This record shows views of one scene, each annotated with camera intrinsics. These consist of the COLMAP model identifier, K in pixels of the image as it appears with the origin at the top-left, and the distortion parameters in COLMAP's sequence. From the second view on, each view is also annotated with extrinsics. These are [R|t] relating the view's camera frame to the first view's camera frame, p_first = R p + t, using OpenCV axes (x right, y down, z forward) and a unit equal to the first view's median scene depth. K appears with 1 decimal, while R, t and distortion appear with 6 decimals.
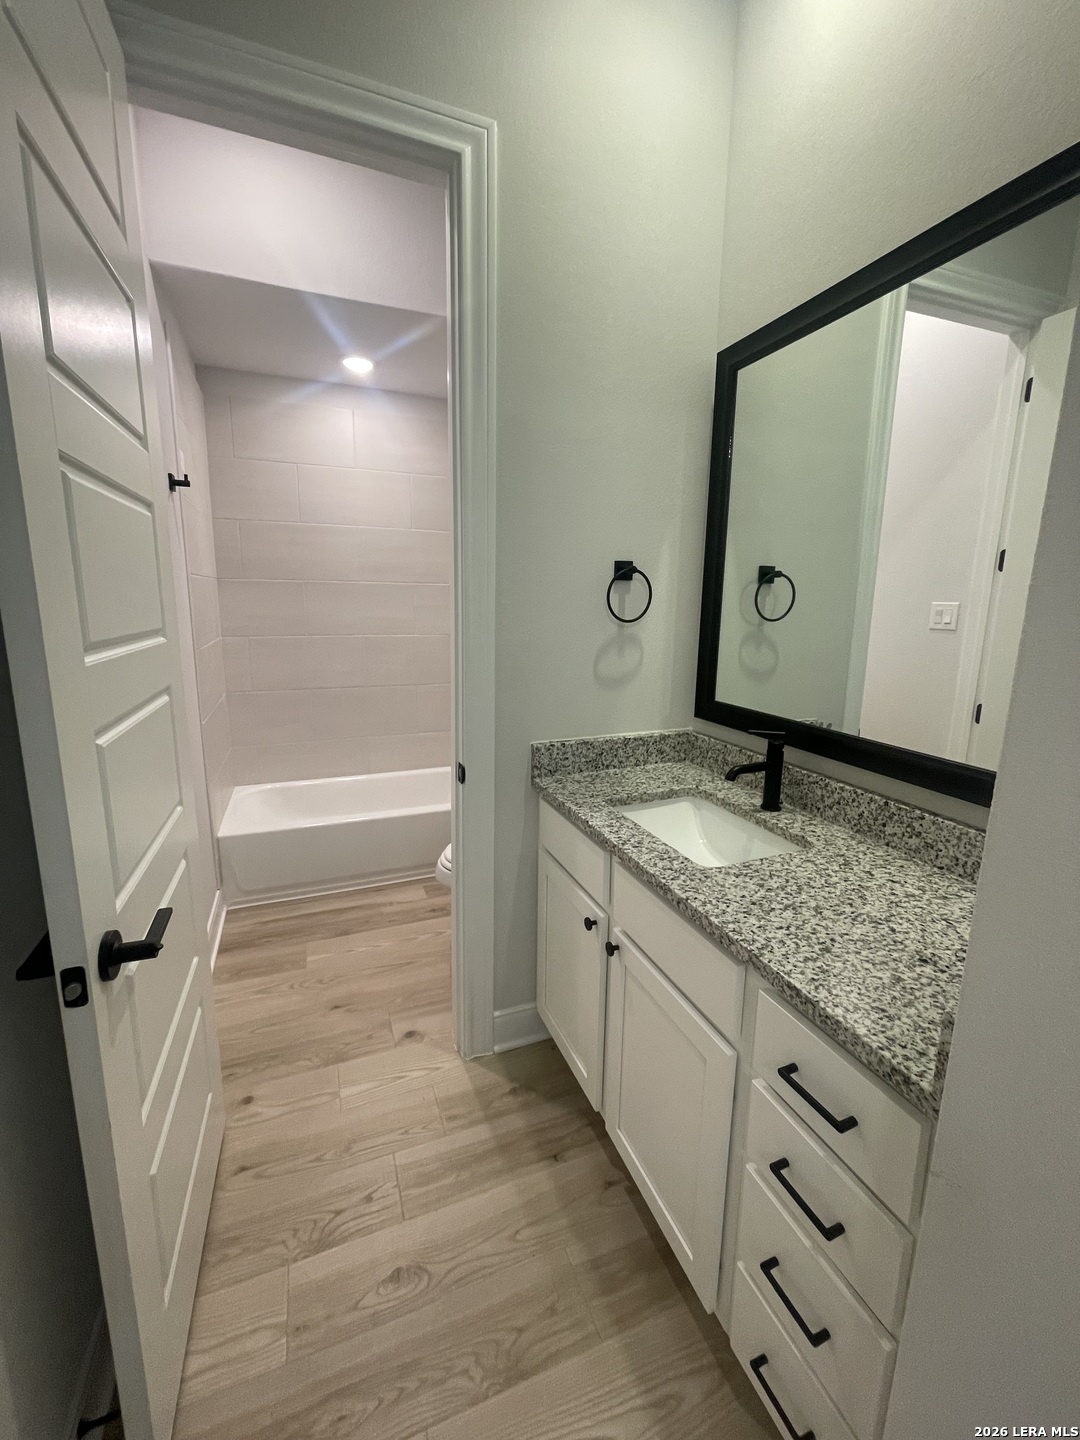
lens RADIAL K [[585.1, 0, 540.1], [0, 585.1, 714.0], [0, 0, 1]] dist [-0.019718, -0.000231]
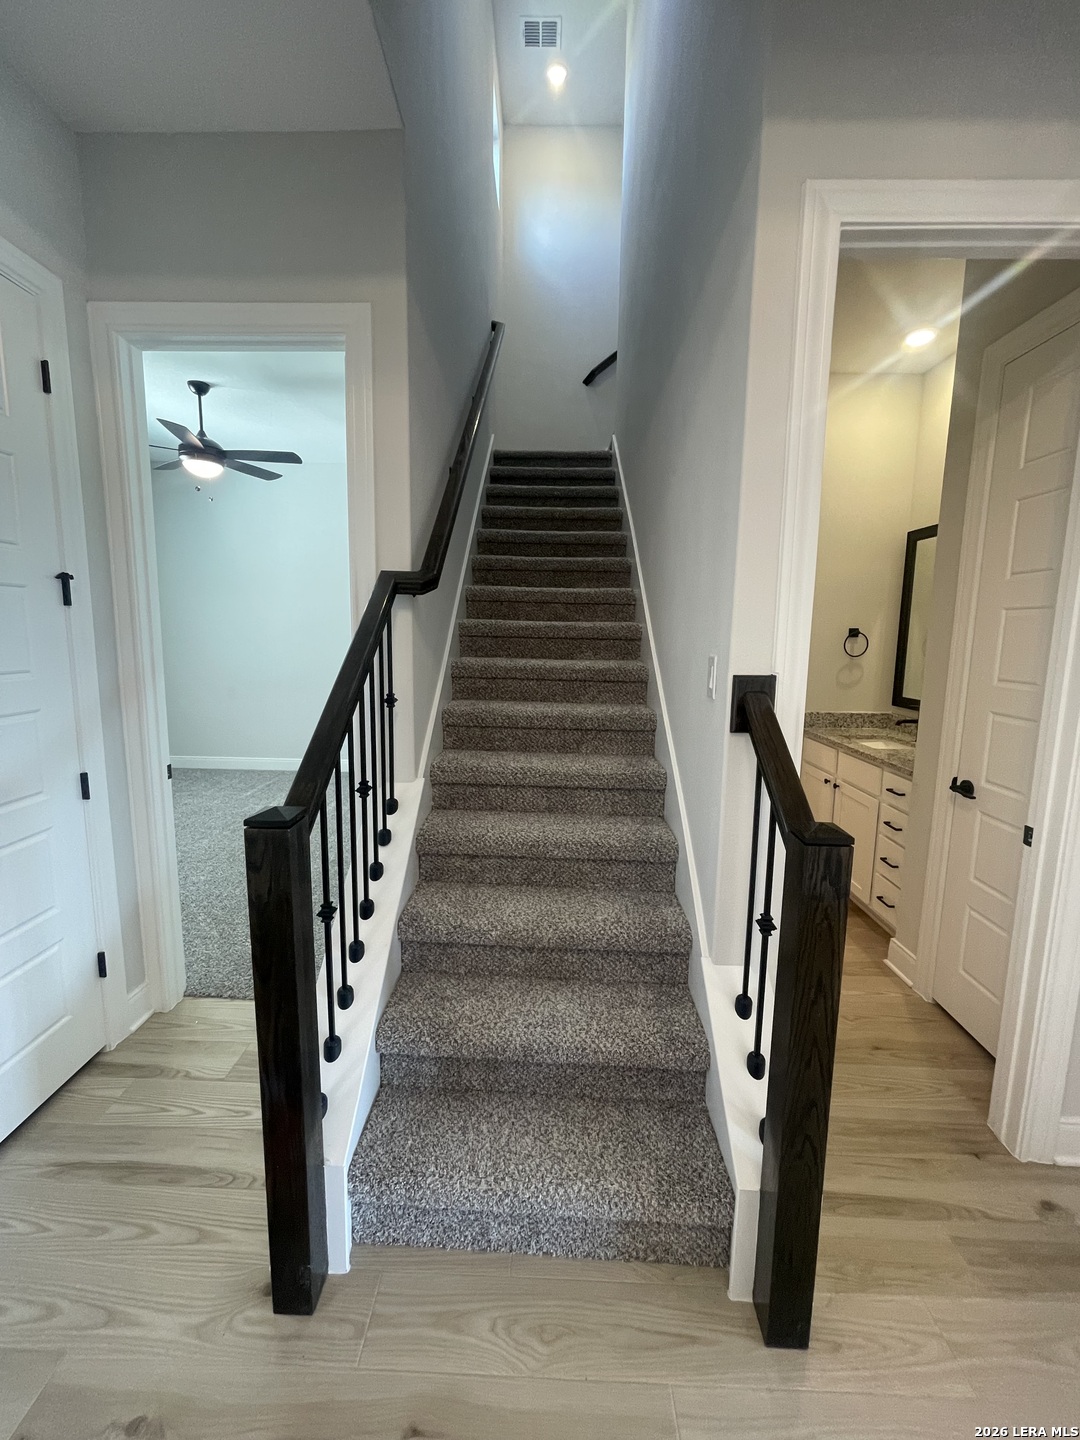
lens RADIAL K [[585.1, 0, 541.9], [0, 585.1, 711.8], [0, 0, 1]] dist [-0.019718, -0.000231]
pose [[0.921524, 0.054713, -0.384447, -0.070583], [-0.077785, 0.995967, -0.044709, 0.214624], [0.380450, 0.071105, 0.922064, -1.302121]]
